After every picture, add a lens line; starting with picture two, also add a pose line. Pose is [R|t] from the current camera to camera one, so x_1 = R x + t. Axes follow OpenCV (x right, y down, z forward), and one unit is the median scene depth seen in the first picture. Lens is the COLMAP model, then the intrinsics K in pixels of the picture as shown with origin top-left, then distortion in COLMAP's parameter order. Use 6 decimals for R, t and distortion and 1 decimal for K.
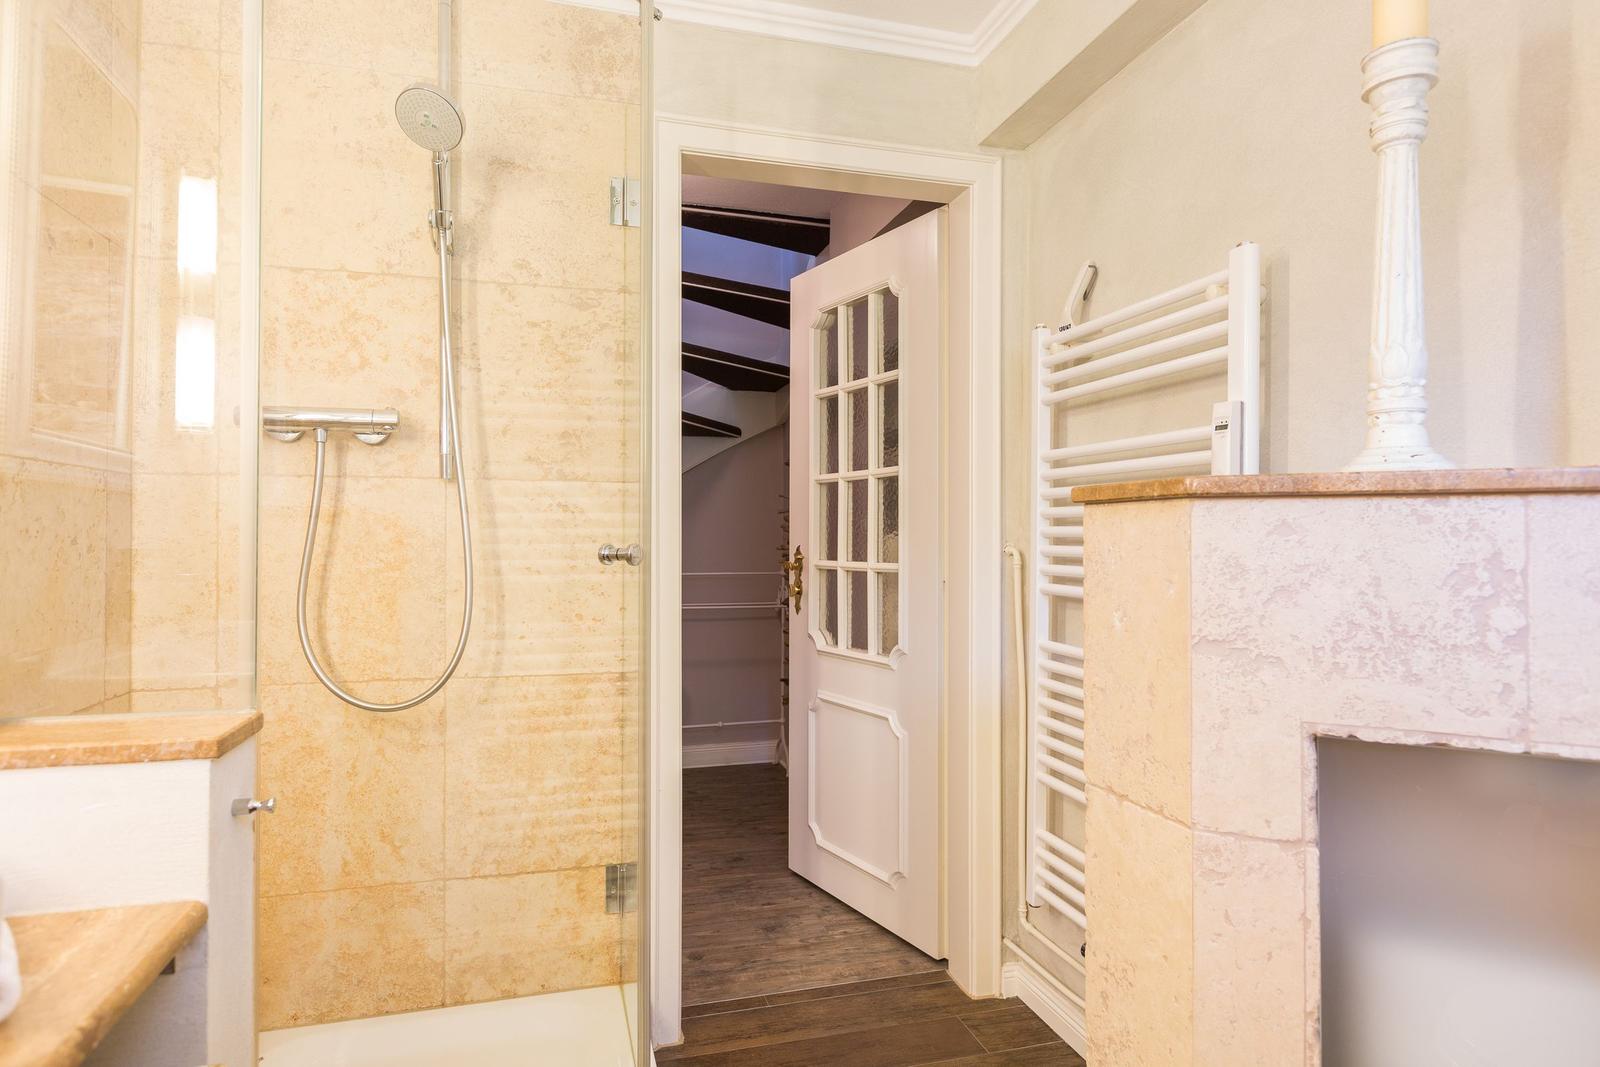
lens RADIAL K [[876.6, 0, 811.4], [0, 876.6, 521.8], [0, 0, 1]] dist [0.002060, -0.001614]
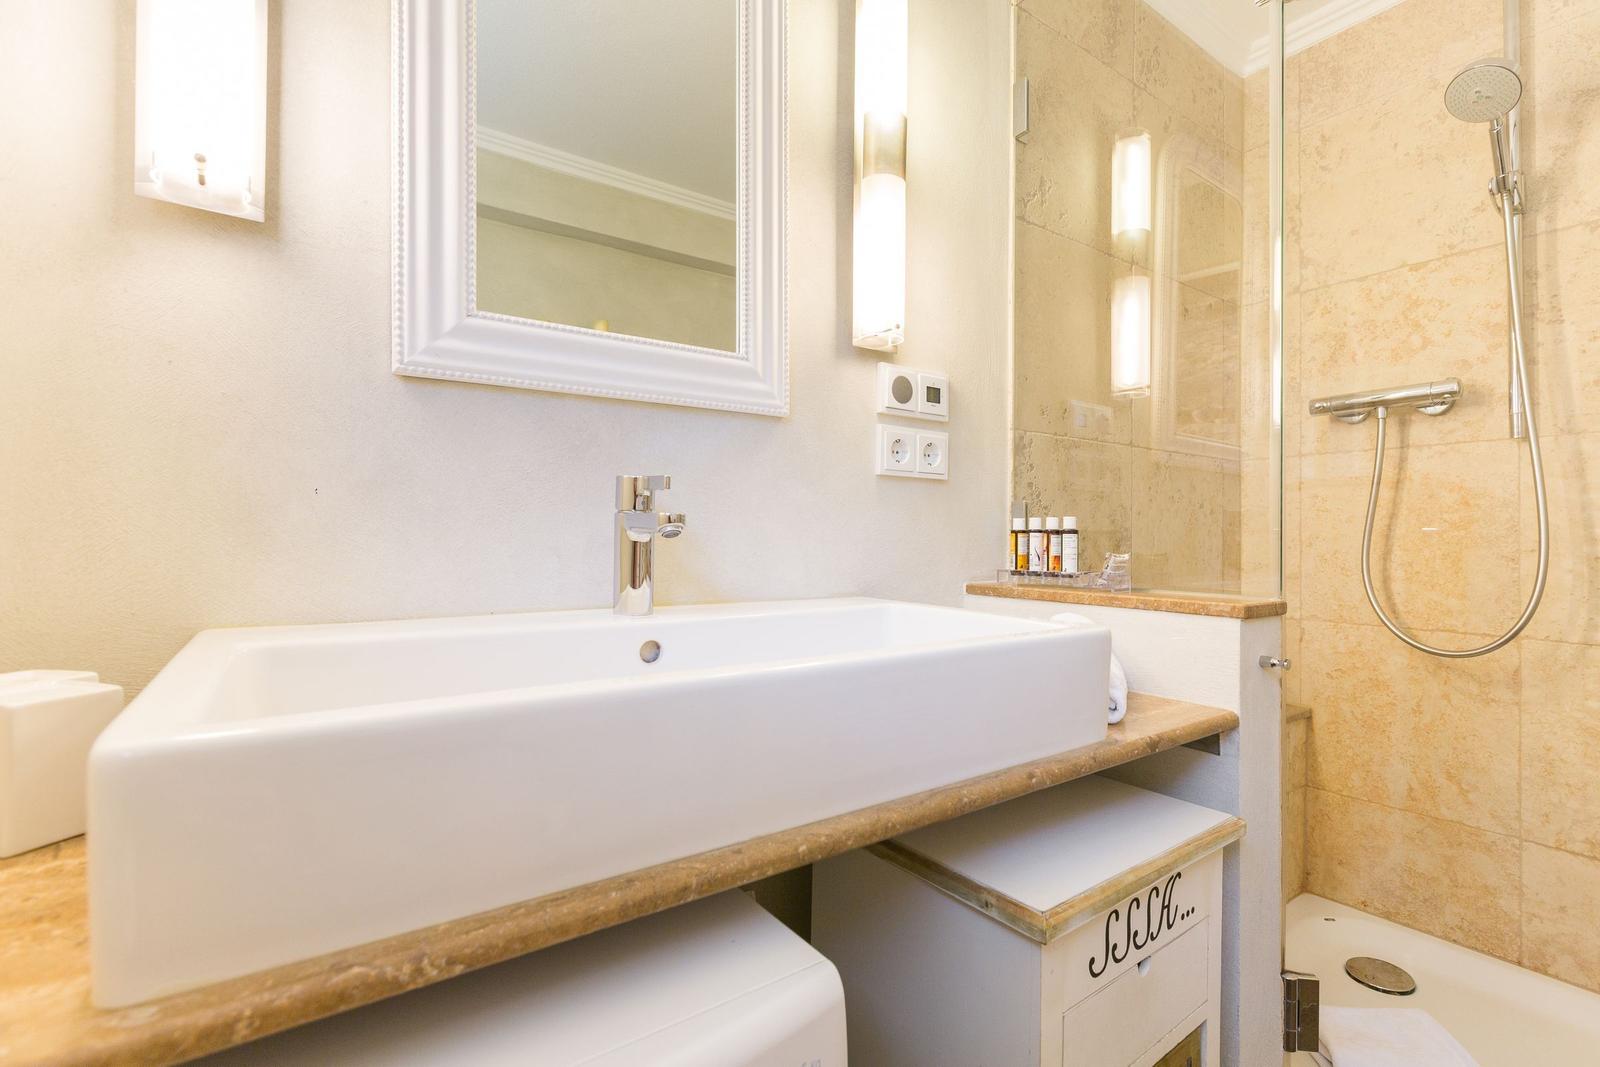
lens RADIAL K [[740.0, 0, 800.0], [0, 740.0, 533.5], [0, 0, 1]] dist [-0.003457, -0.000964]
pose [[0.316784, -0.001849, -0.948496, 0.123709], [0.005120, 0.999987, -0.000240, 0.056227], [0.948484, -0.004781, 0.316790, -0.048389]]
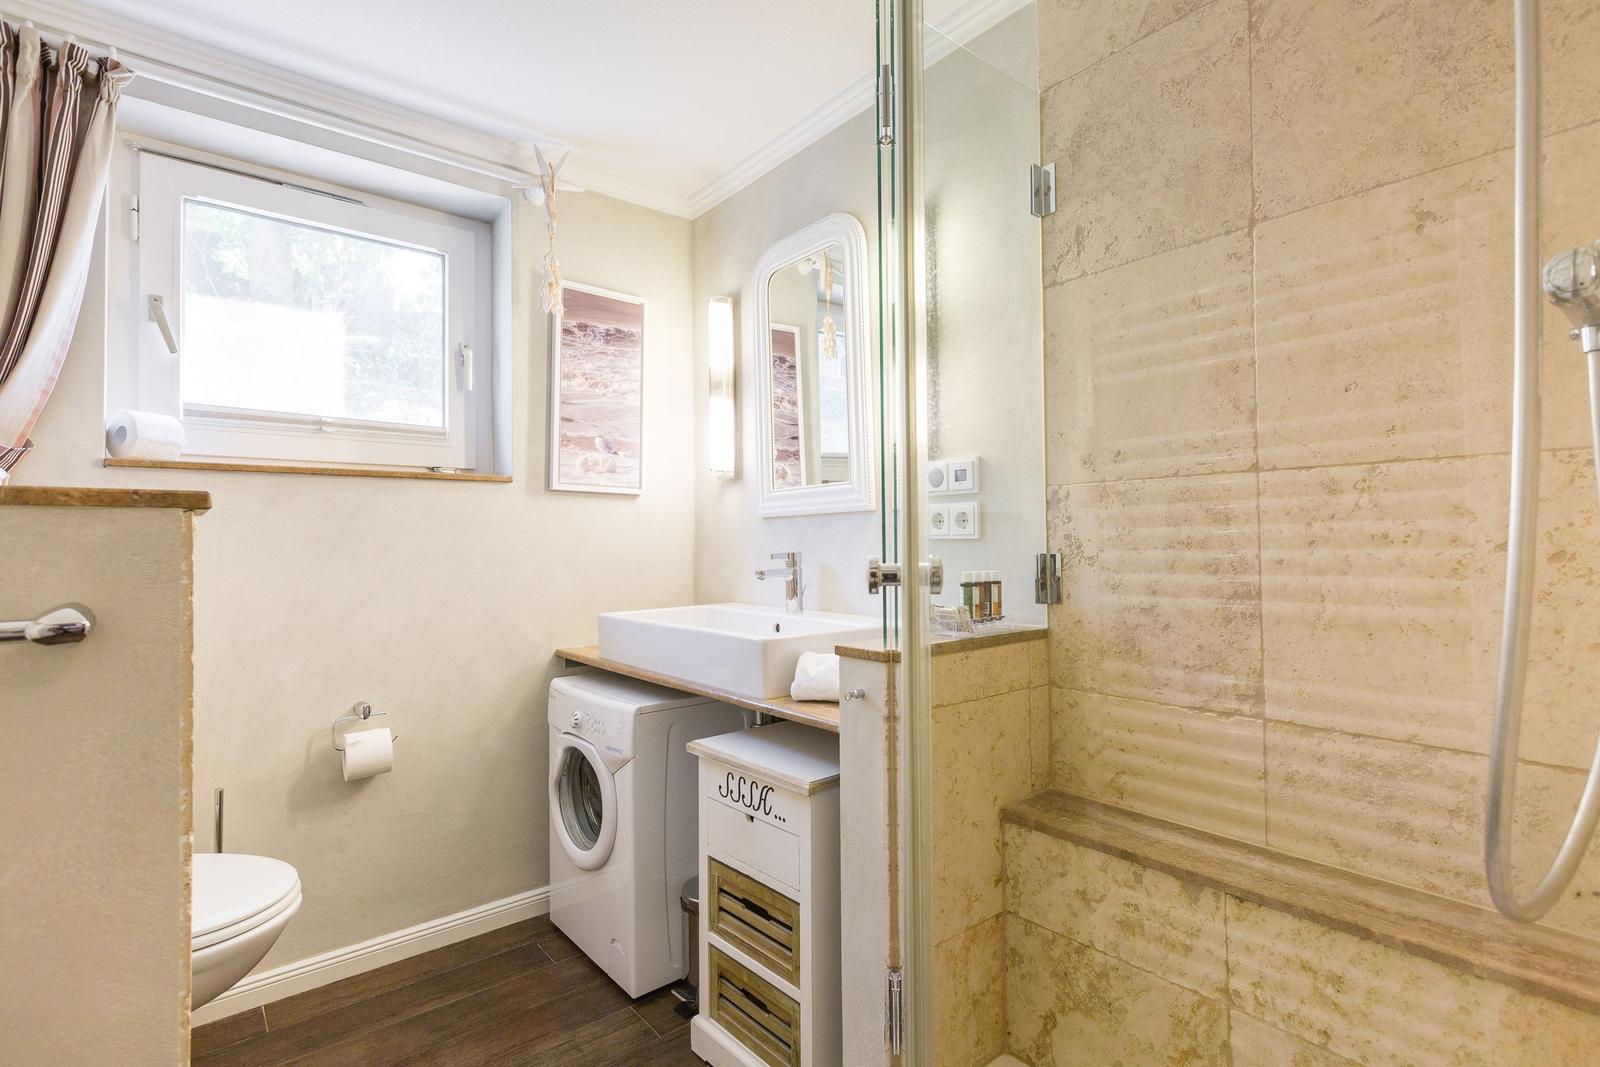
lens RADIAL K [[740.0, 0, 800.0], [0, 740.0, 533.5], [0, 0, 1]] dist [-0.003457, -0.000964]
pose [[-0.928448, 0.000638, -0.371463, 0.005005], [0.012463, 0.999489, -0.029433, 0.014911], [0.371254, -0.031956, -0.927981, 1.306638]]
